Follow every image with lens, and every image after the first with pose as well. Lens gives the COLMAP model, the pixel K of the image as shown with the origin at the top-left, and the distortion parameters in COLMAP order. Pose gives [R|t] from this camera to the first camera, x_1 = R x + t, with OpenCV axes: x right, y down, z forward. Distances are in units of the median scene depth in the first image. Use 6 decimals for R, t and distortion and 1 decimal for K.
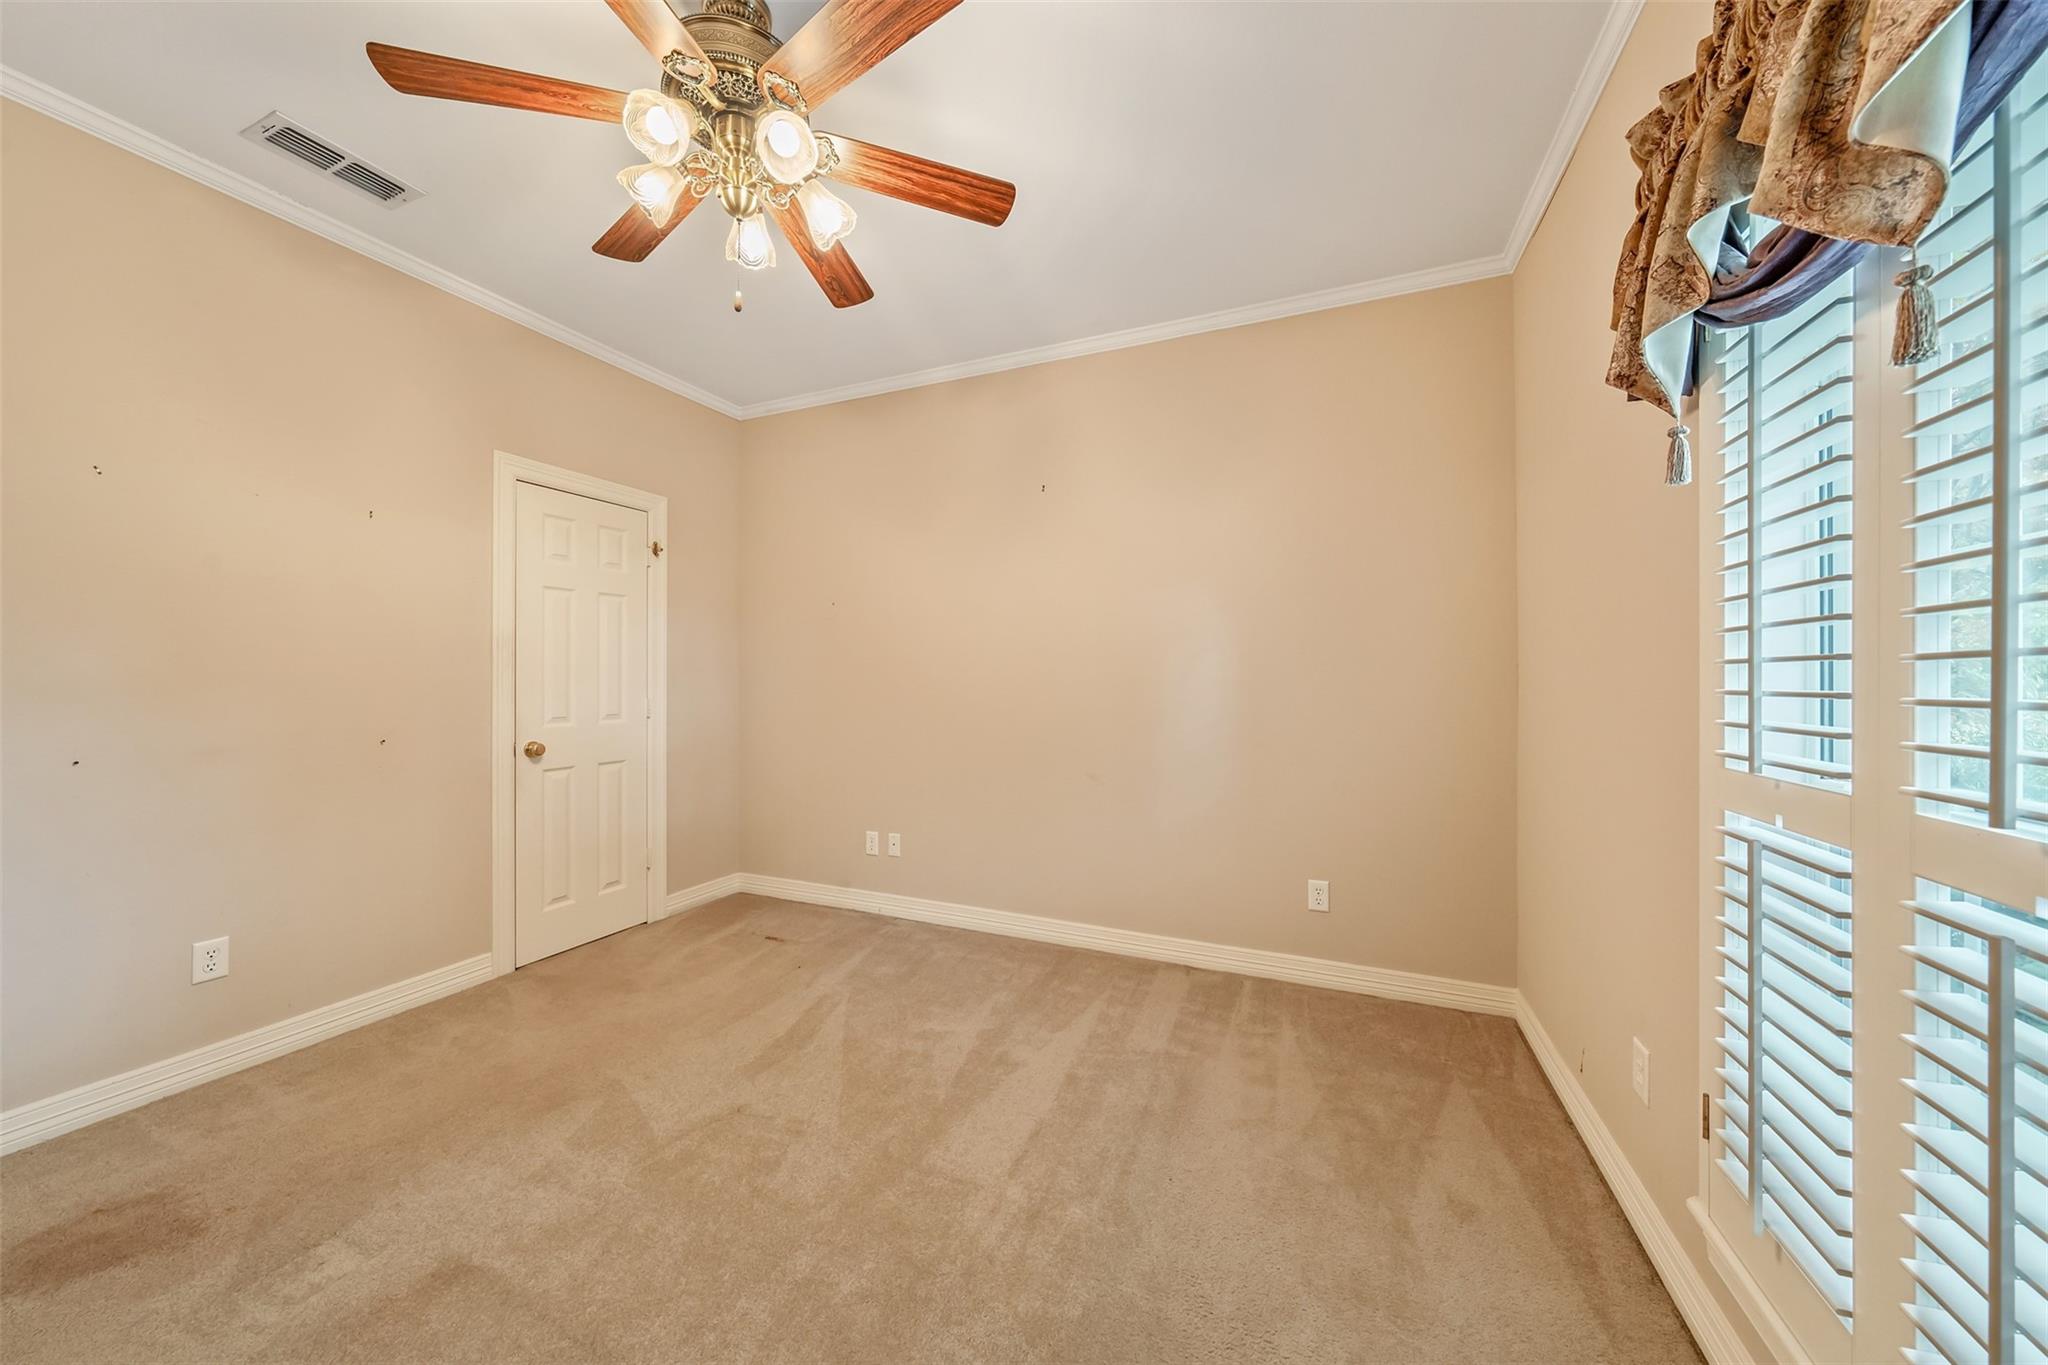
lens RADIAL K [[699.5, 0, 1024.0], [0, 699.5, 682.5], [0, 0, 1]] dist [0.000761, 0.000060]
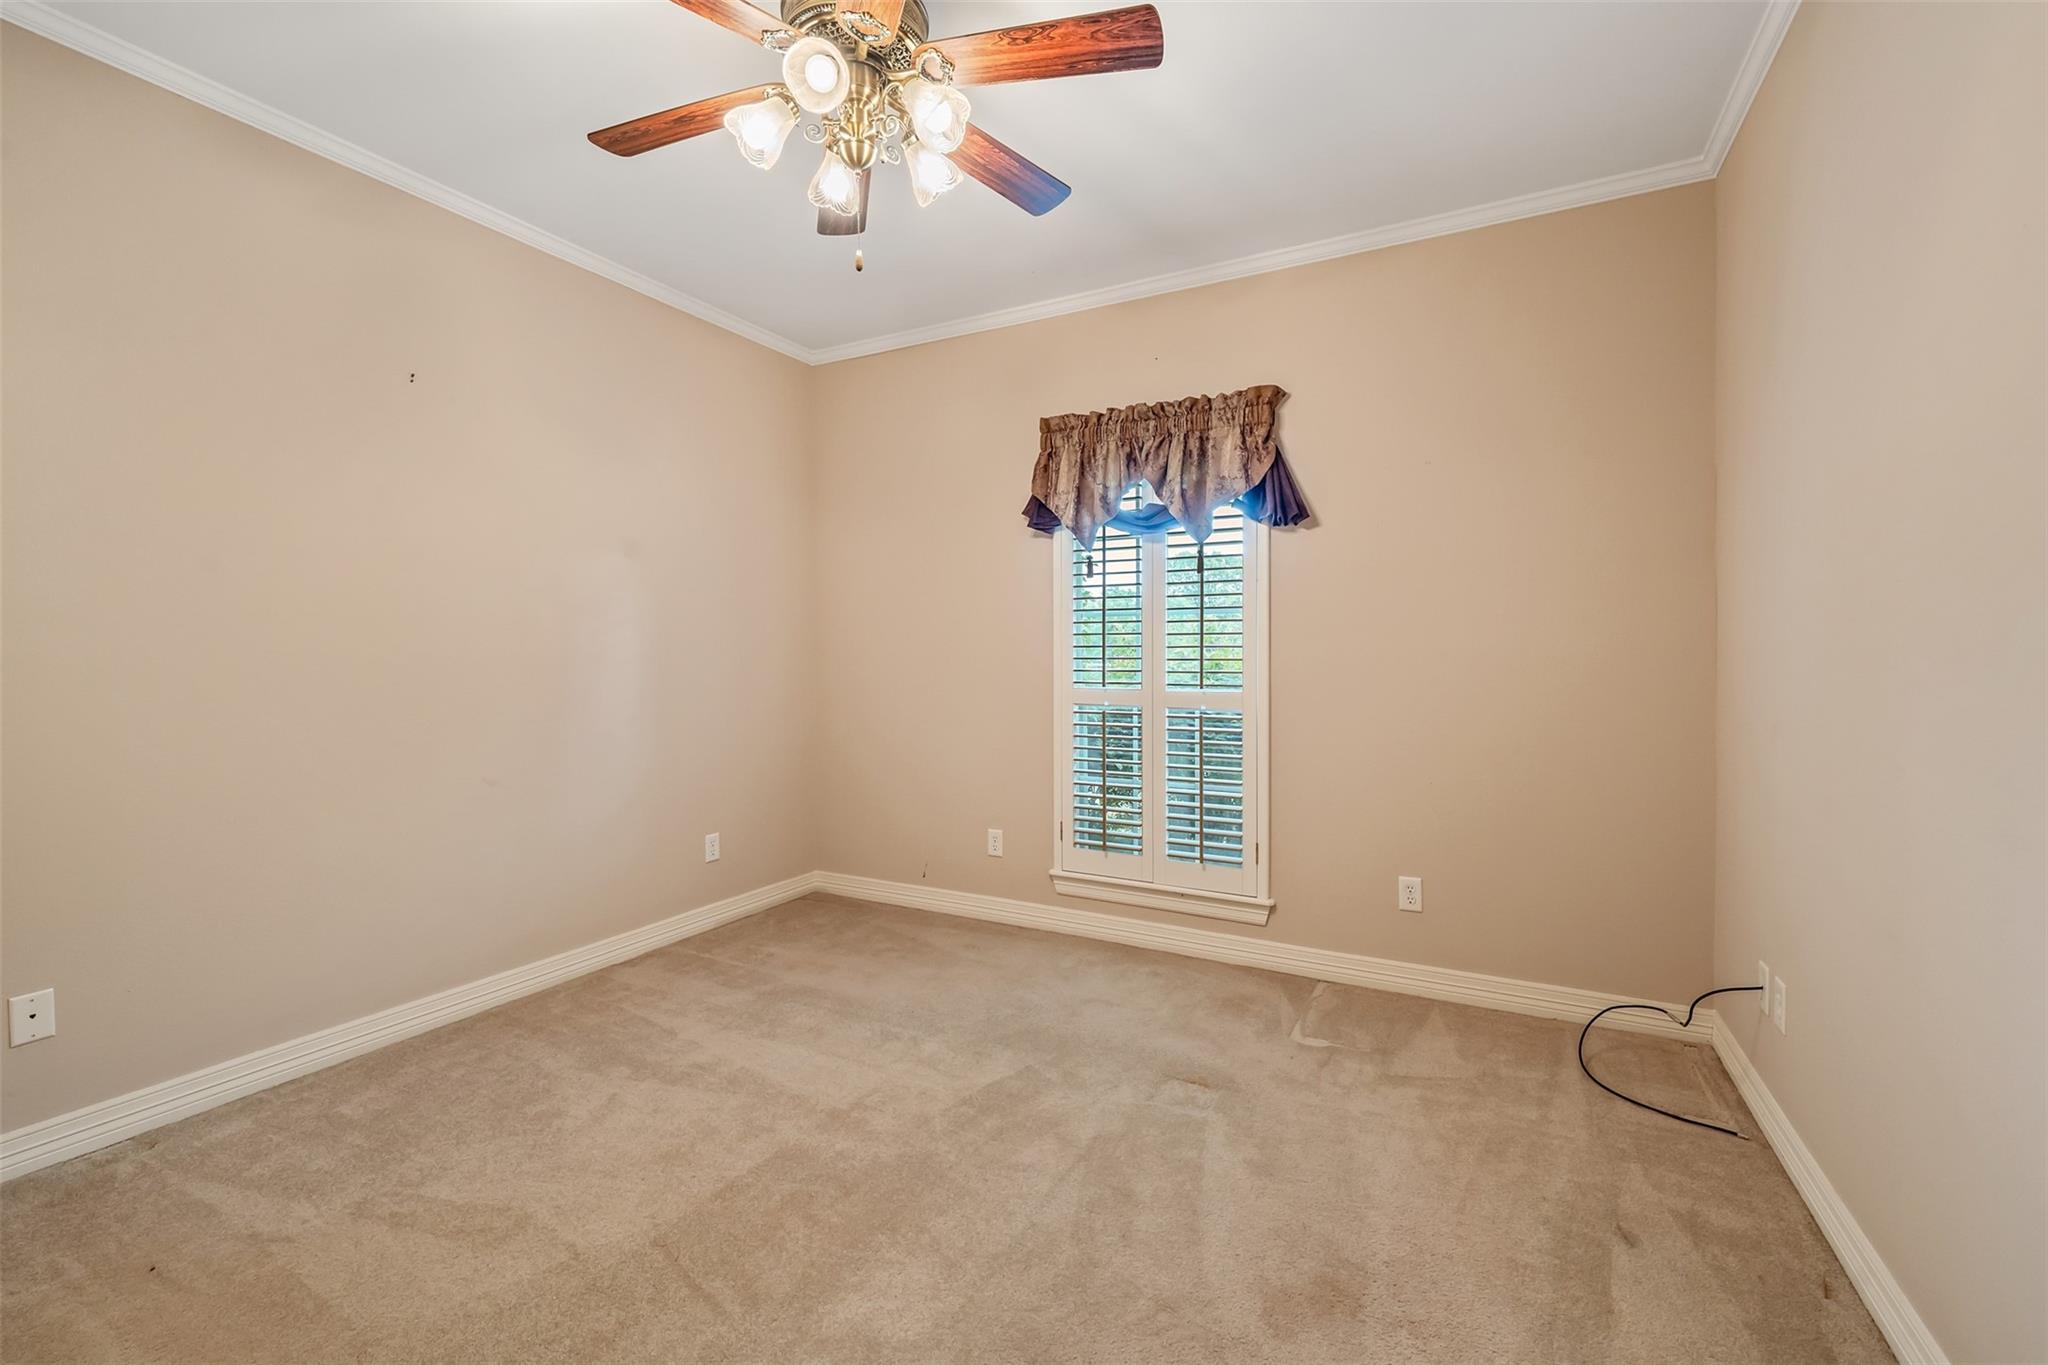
lens RADIAL K [[847.6, 0, 1023.6], [0, 847.6, 656.4], [0, 0, 1]] dist [0.000561, 0.000195]
pose [[0.083436, -0.004561, 0.996503, -1.134965], [0.008017, 0.999960, 0.003906, -0.003773], [-0.996481, 0.007663, 0.083470, 0.493929]]
